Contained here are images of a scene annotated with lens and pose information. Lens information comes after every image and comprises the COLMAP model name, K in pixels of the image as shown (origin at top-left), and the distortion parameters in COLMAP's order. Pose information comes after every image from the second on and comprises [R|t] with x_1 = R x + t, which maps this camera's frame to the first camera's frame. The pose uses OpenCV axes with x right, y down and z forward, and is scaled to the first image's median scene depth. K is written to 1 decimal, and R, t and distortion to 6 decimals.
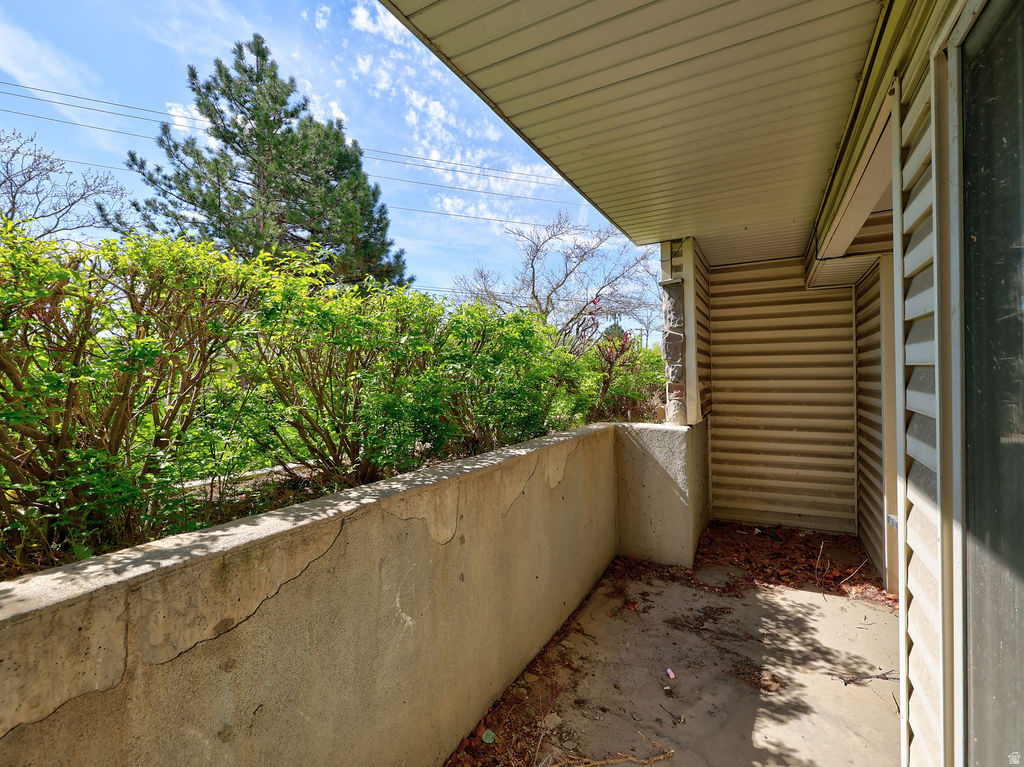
lens RADIAL K [[480.3, 0, 510.5], [0, 480.3, 378.6], [0, 0, 1]] dist [0.004501, -0.000813]
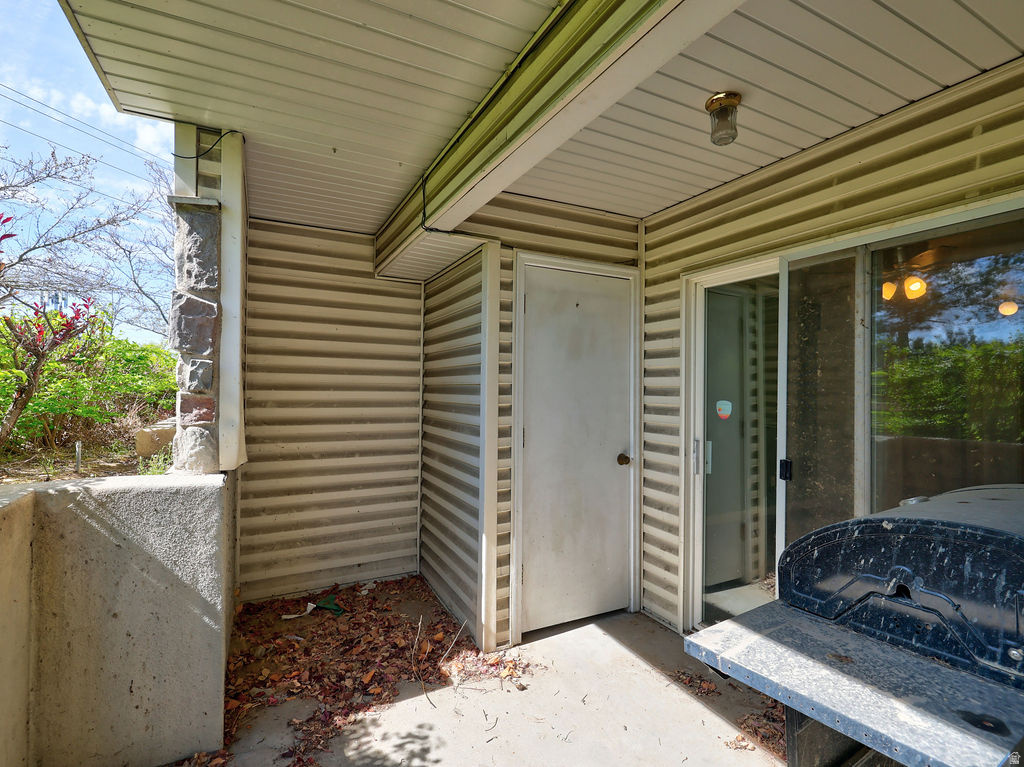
lens RADIAL K [[480.3, 0, 508.1], [0, 480.3, 377.2], [0, 0, 1]] dist [0.004501, -0.000813]
pose [[0.564316, 0.034971, 0.824818, 0.097784], [-0.016691, 0.999381, -0.030953, 0.001250], [-0.825390, 0.003700, 0.564551, 0.414524]]
